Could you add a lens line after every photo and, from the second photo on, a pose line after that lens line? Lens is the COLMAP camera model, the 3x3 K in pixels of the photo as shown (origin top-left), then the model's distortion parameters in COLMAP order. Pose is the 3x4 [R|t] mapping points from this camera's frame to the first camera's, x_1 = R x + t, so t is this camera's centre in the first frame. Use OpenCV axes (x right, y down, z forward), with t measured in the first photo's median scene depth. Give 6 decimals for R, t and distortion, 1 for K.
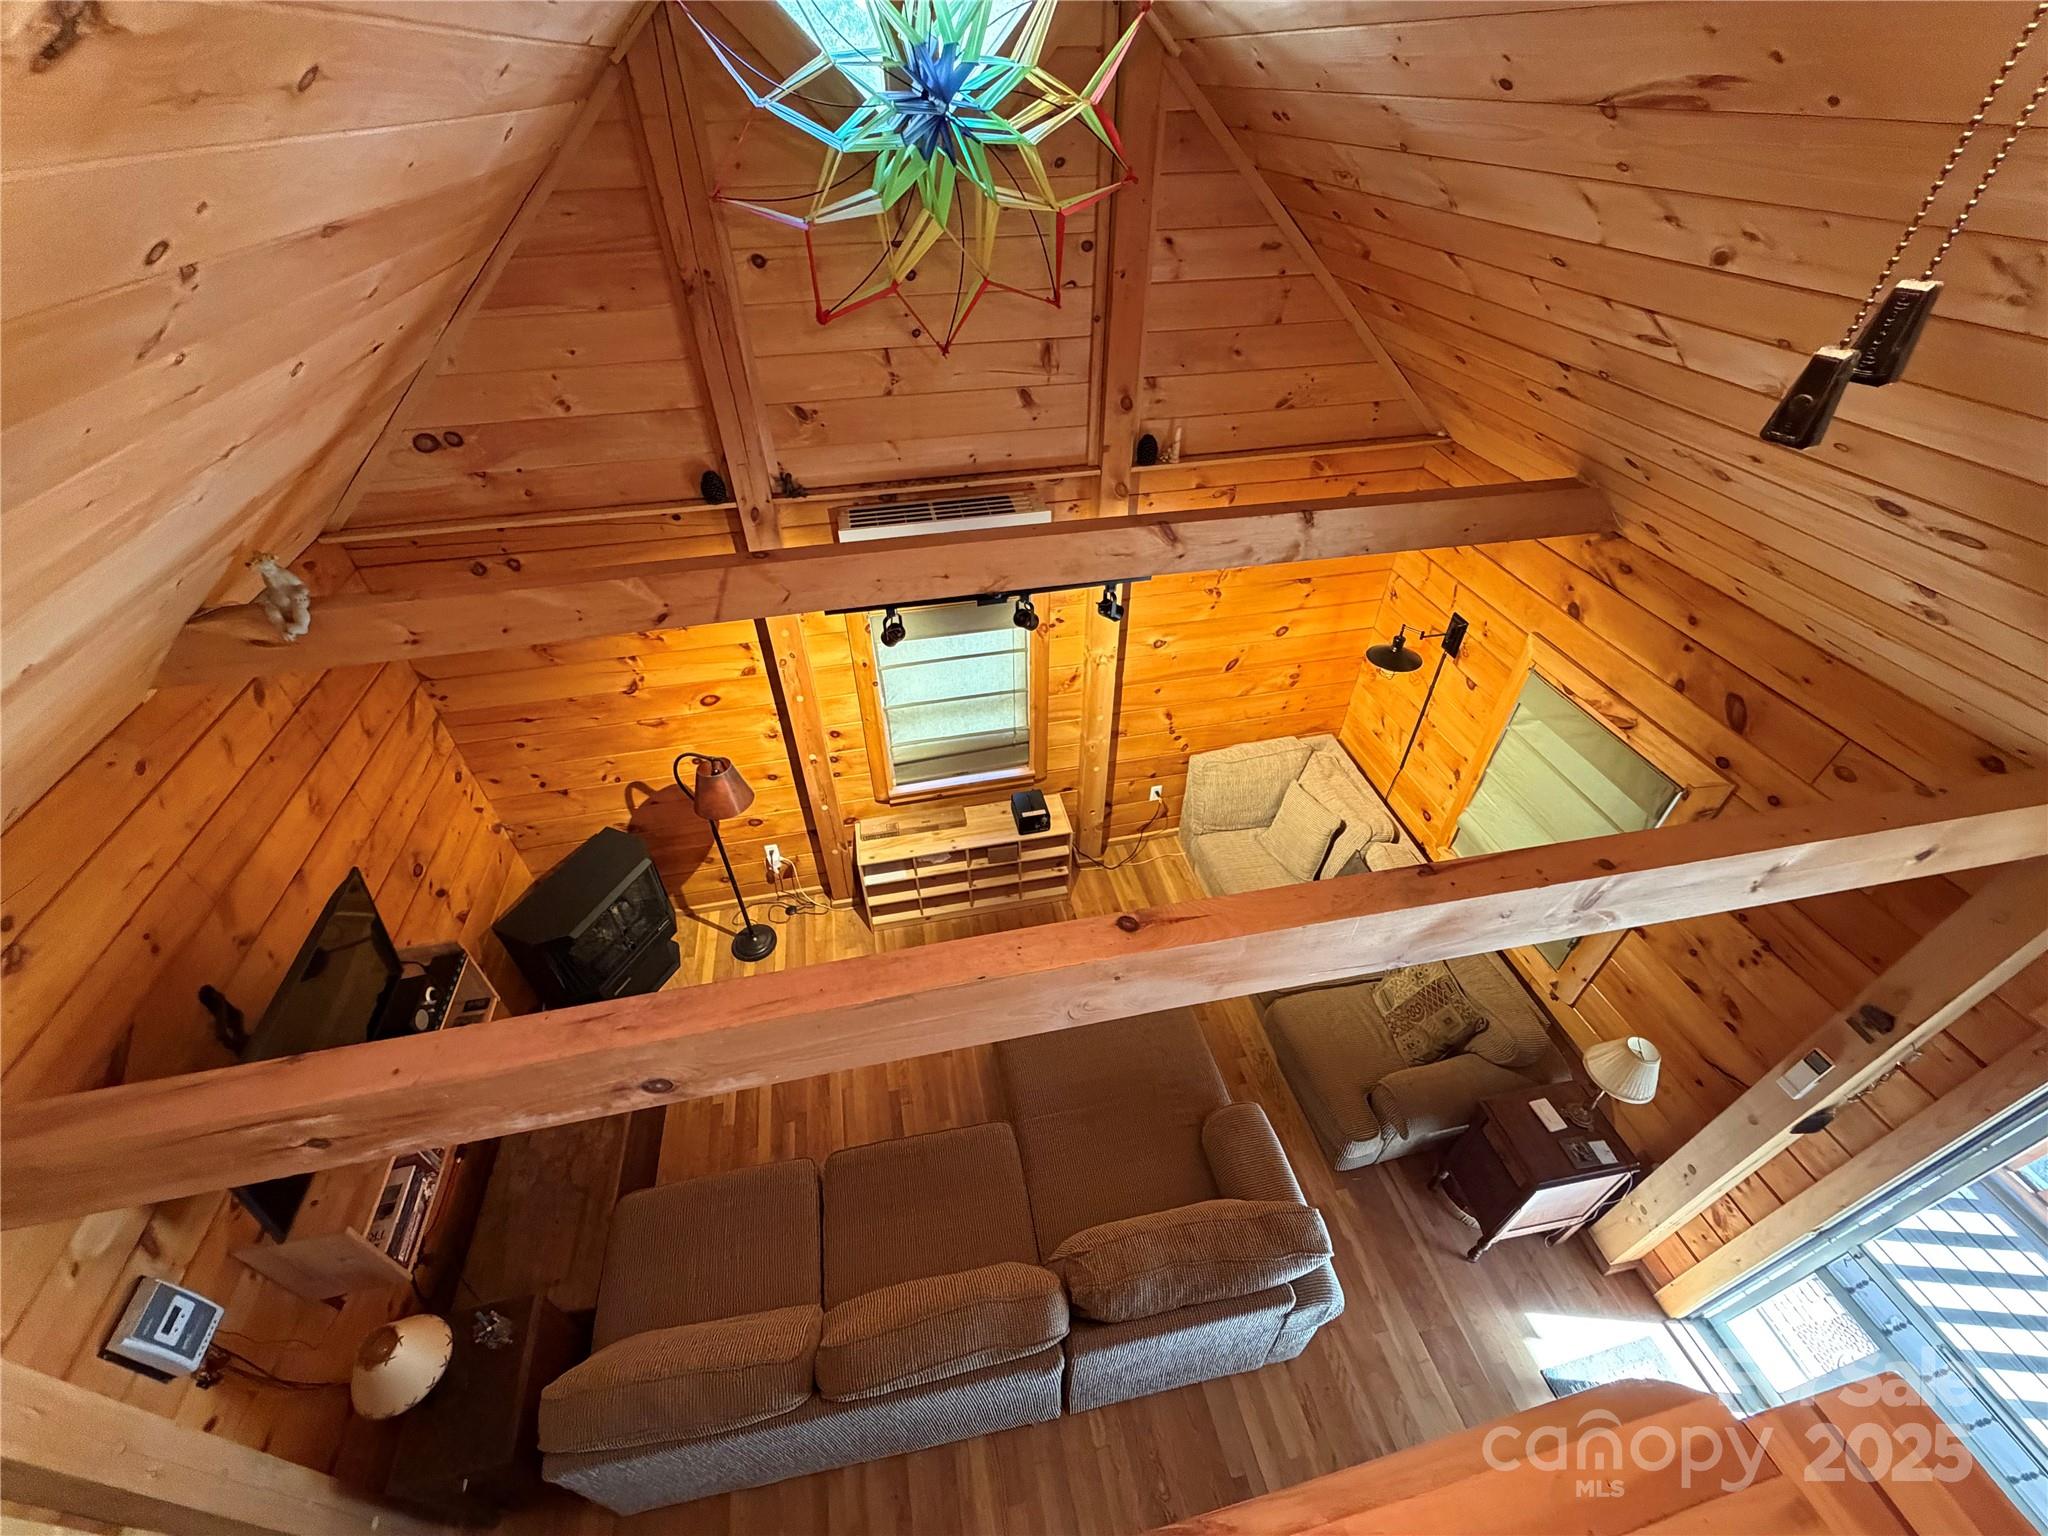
lens RADIAL K [[816.8, 0, 1022.0], [0, 816.8, 764.5], [0, 0, 1]] dist [0.000323, -0.000192]
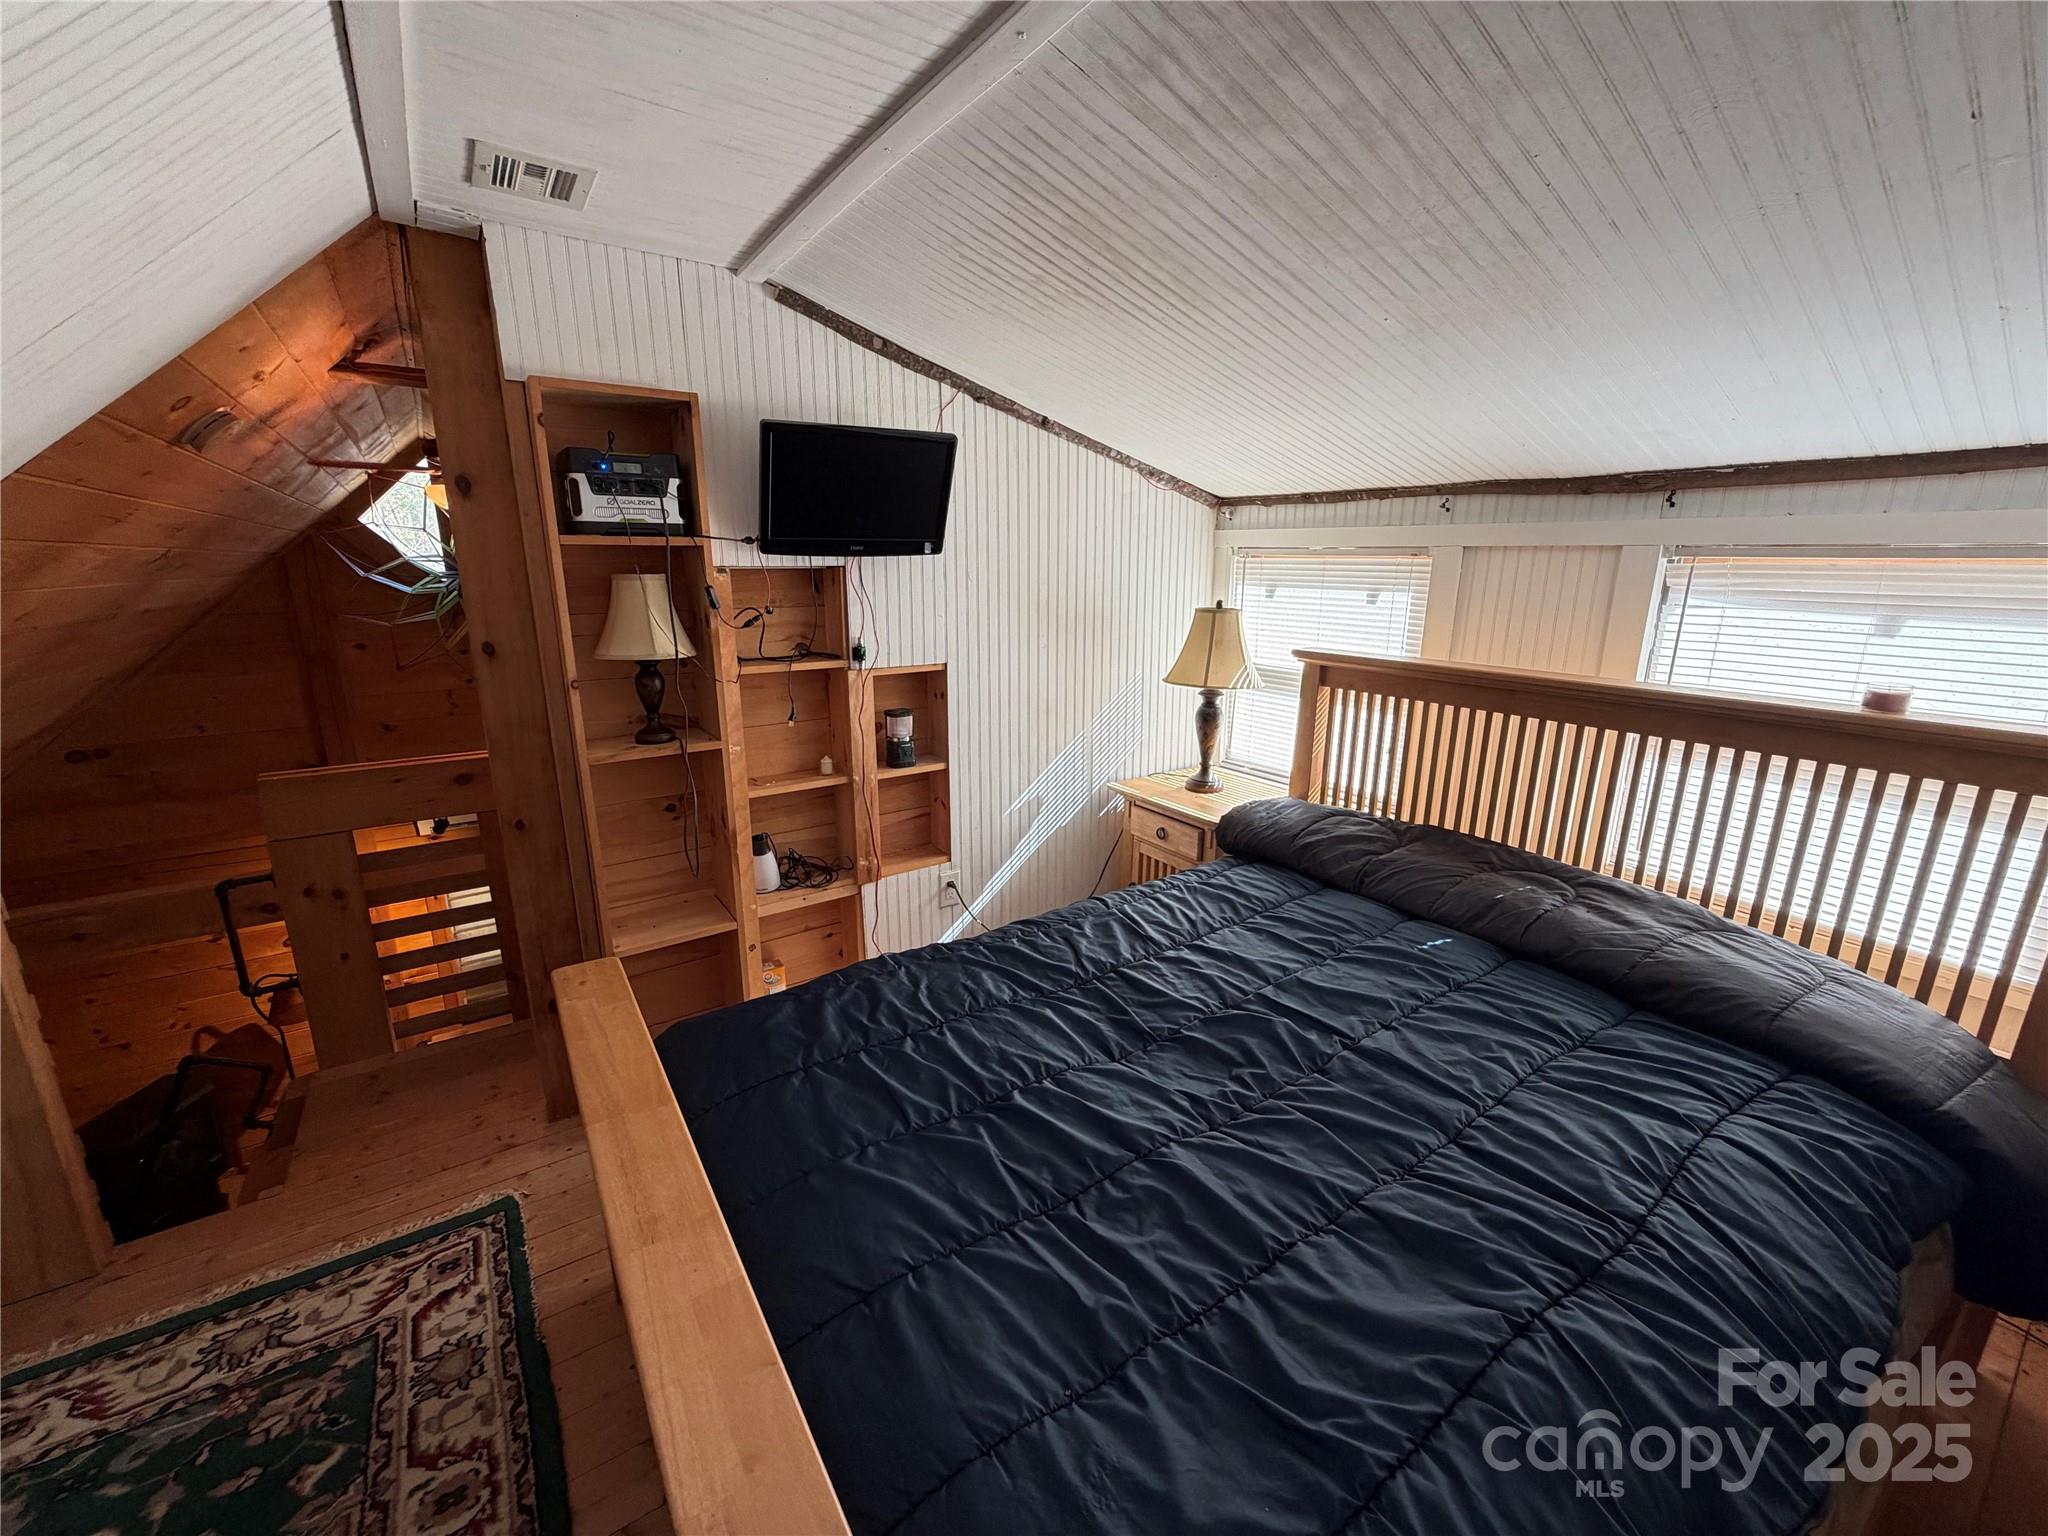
lens RADIAL K [[816.8, 0, 1027.5], [0, 816.8, 763.3], [0, 0, 1]] dist [0.000323, -0.000192]
pose [[0.920660, -0.083060, 0.381427, 0.258290], [0.244728, 0.884053, -0.398195, 0.553083], [-0.304128, 0.459948, 0.834239, -0.664835]]
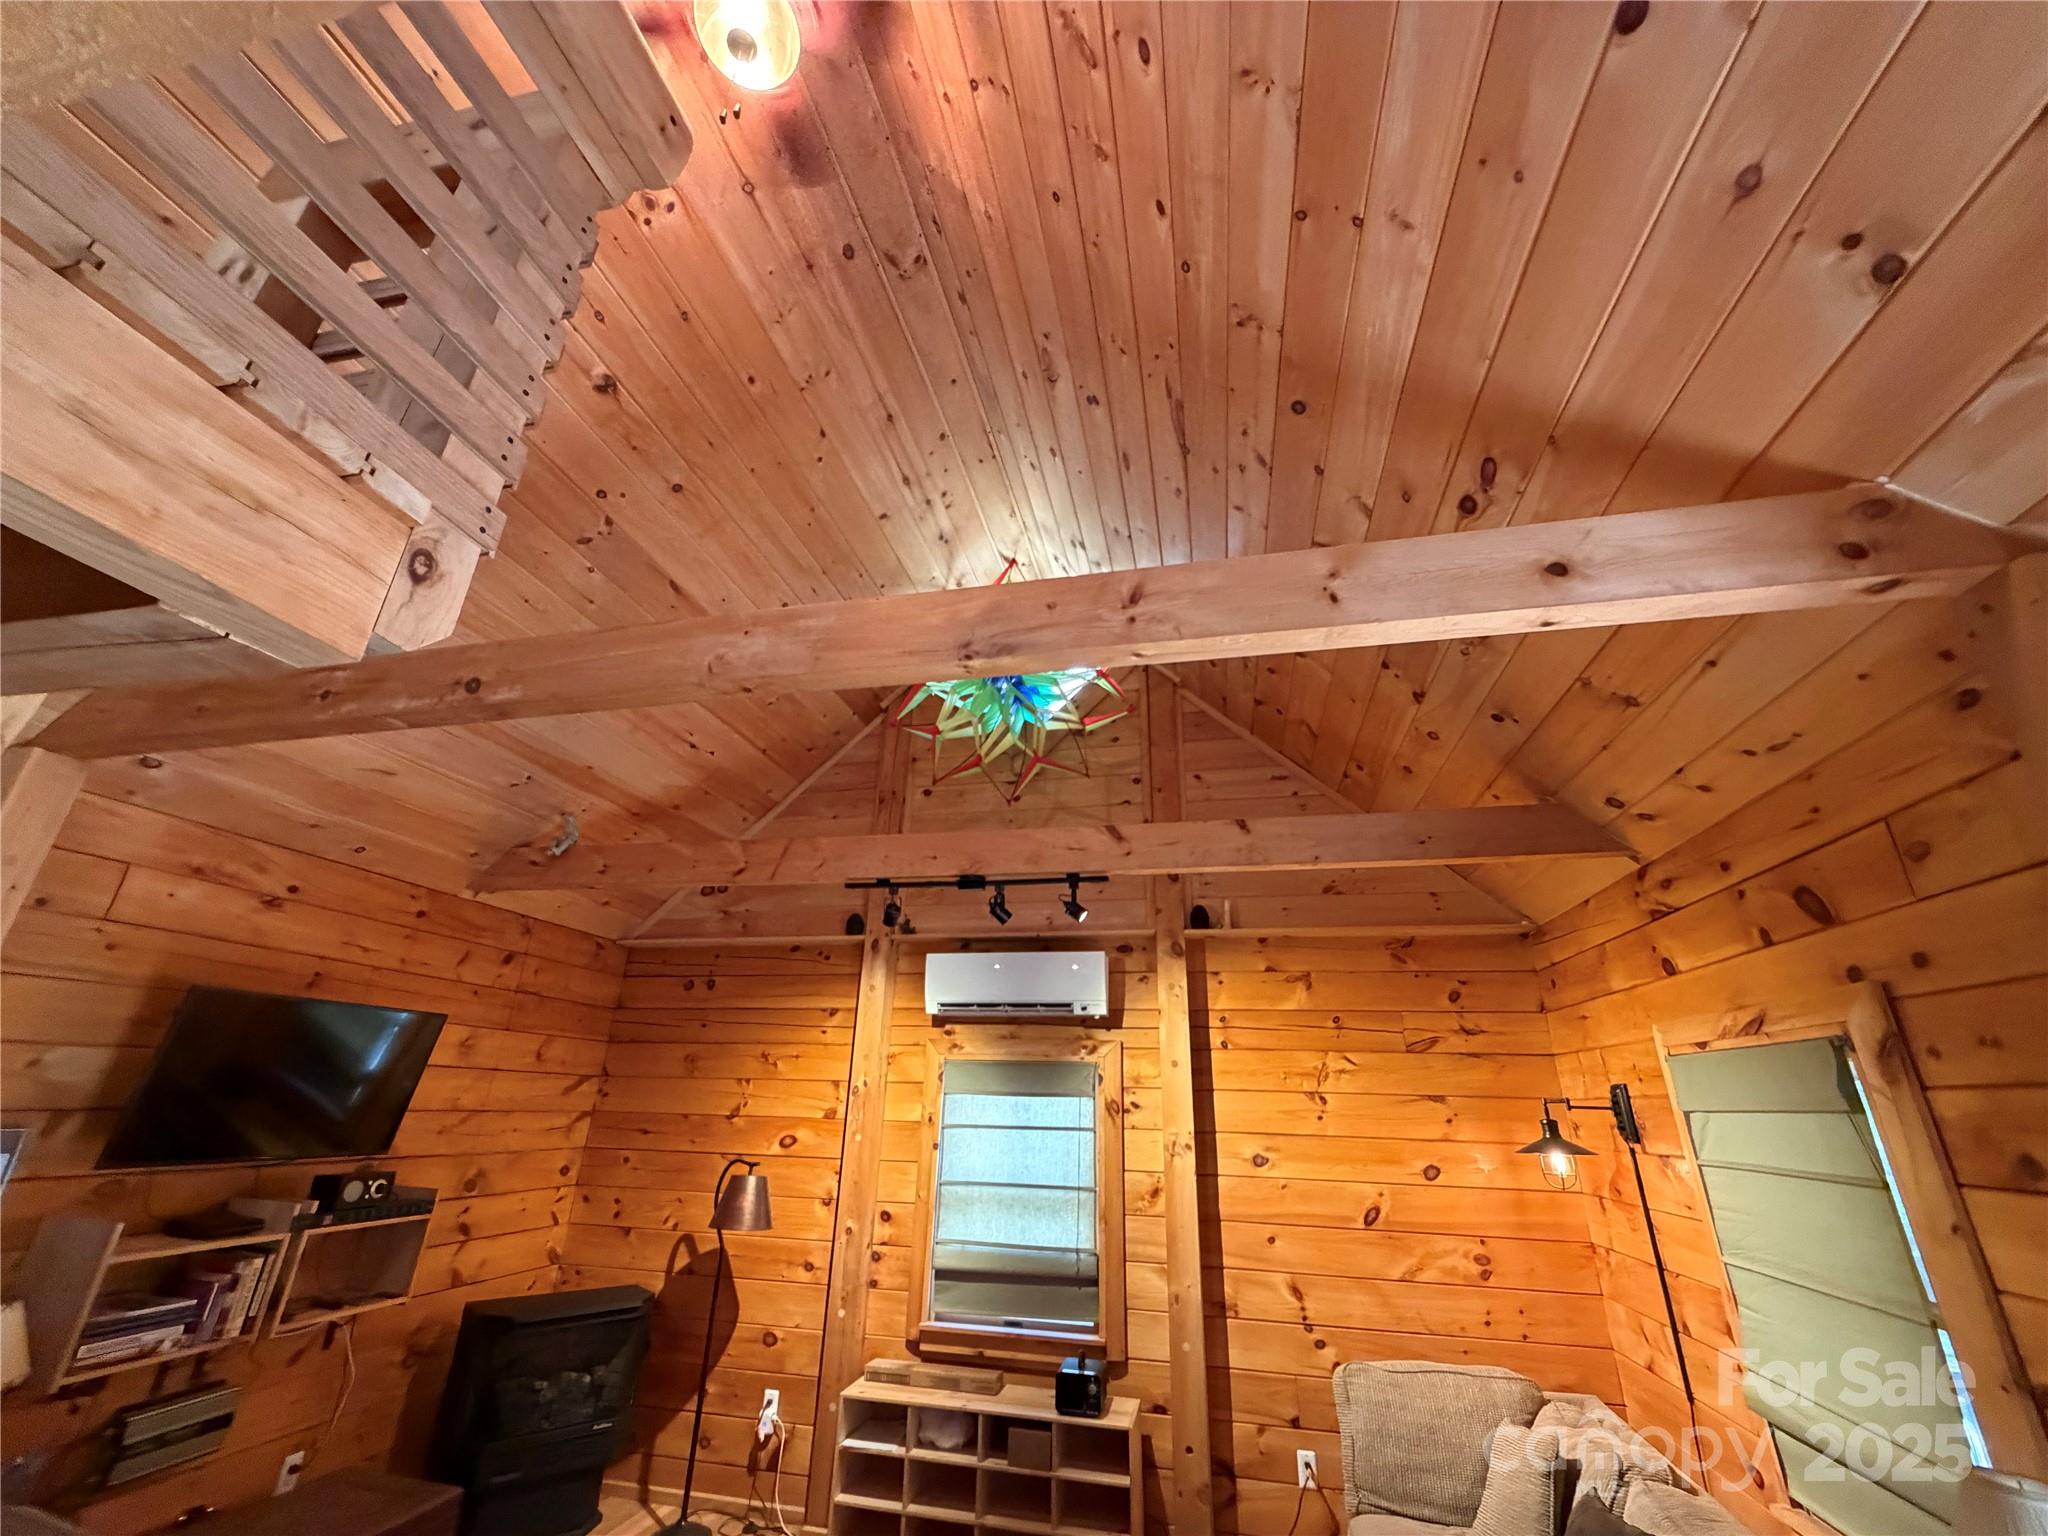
lens RADIAL K [[816.8, 0, 1022.4], [0, 816.8, 766.4], [0, 0, 1]] dist [0.000323, -0.000192]
pose [[0.908473, -0.127536, -0.398009, 0.421392], [-0.297269, 0.472220, -0.829843, 0.546208], [0.293783, 0.872206, 0.391087, 0.310242]]
